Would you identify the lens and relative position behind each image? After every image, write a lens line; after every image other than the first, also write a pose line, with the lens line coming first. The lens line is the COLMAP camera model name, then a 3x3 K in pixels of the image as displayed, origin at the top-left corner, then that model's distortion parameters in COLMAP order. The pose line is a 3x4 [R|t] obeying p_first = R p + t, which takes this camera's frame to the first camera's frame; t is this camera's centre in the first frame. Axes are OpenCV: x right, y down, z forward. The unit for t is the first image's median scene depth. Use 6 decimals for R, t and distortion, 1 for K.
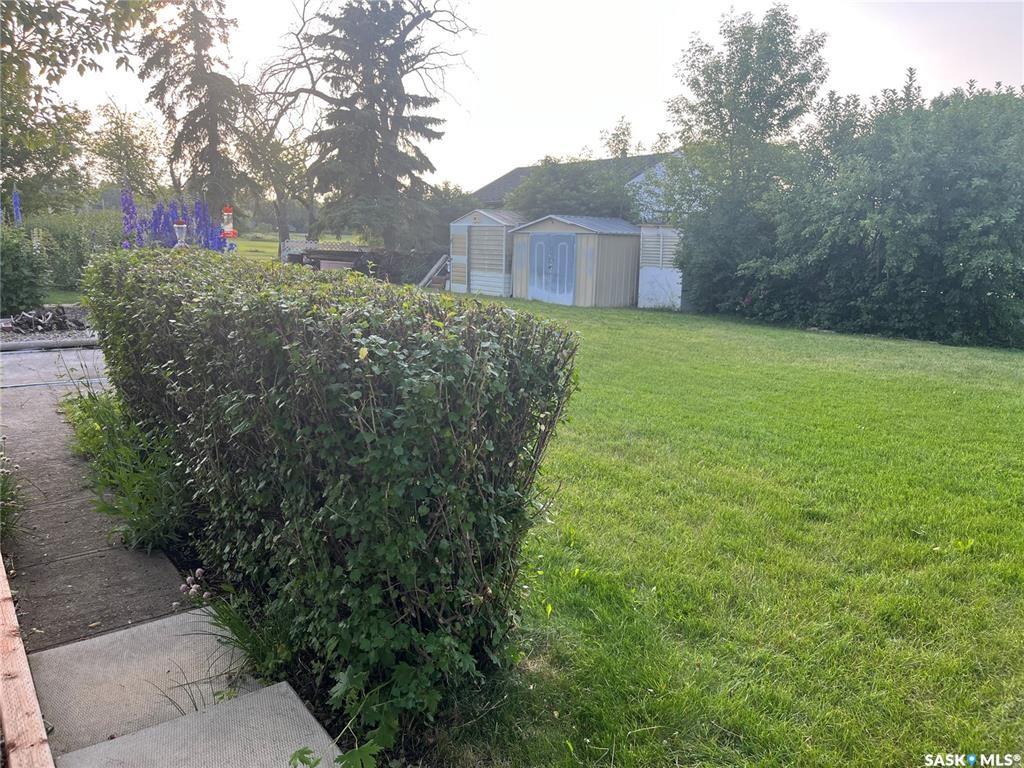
lens RADIAL K [[775.1, 0, 519.8], [0, 775.1, 385.1], [0, 0, 1]] dist [0.066582, -0.089886]
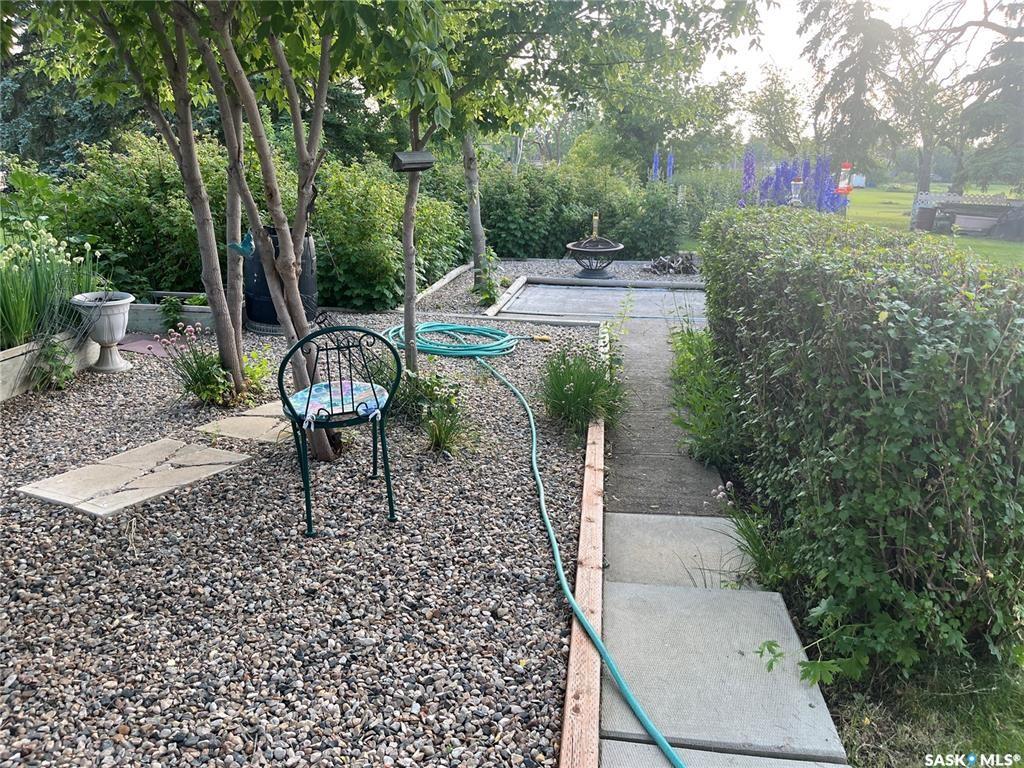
lens RADIAL K [[775.1, 0, 511.4], [0, 775.1, 382.0], [0, 0, 1]] dist [0.066582, -0.089886]
pose [[0.722920, 0.165170, -0.670899, 0.087332], [-0.127528, 0.986220, 0.105384, -0.000066], [0.679061, 0.009375, 0.734022, -0.075498]]
